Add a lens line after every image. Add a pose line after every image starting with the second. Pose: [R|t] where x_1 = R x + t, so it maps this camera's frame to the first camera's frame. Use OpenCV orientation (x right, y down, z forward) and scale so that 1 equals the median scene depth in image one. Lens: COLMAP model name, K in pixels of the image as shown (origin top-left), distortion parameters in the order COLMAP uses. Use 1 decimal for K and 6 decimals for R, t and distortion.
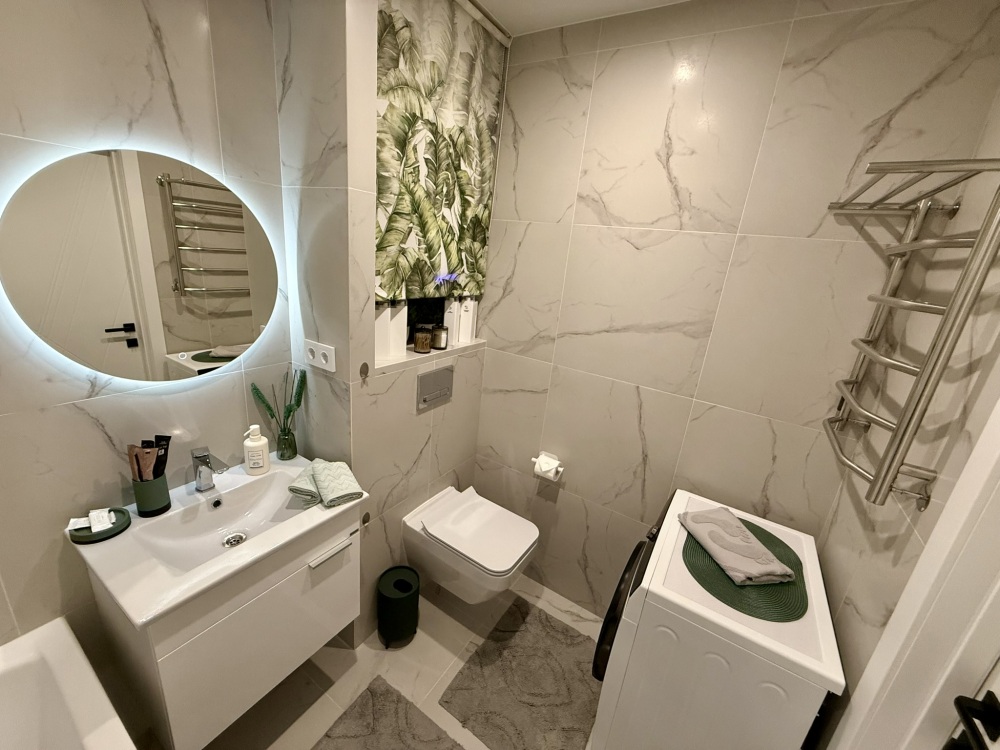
lens RADIAL K [[399.5, 0, 499.2], [0, 399.5, 373.4], [0, 0, 1]] dist [-0.000605, -0.000033]
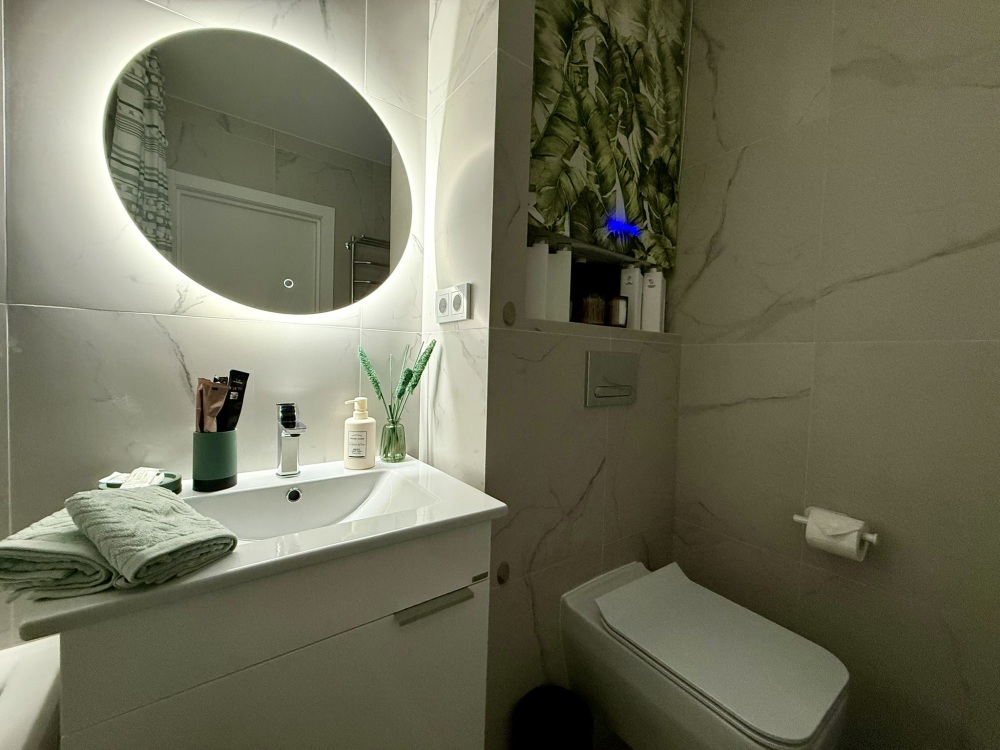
lens RADIAL K [[399.5, 0, 499.2], [0, 399.5, 373.4], [0, 0, 1]] dist [-0.000605, -0.000033]
pose [[0.931460, -0.057284, -0.359305, -0.107844], [-0.048232, 0.959373, -0.277988, 0.245552], [0.360632, 0.276265, 0.890855, 0.384700]]
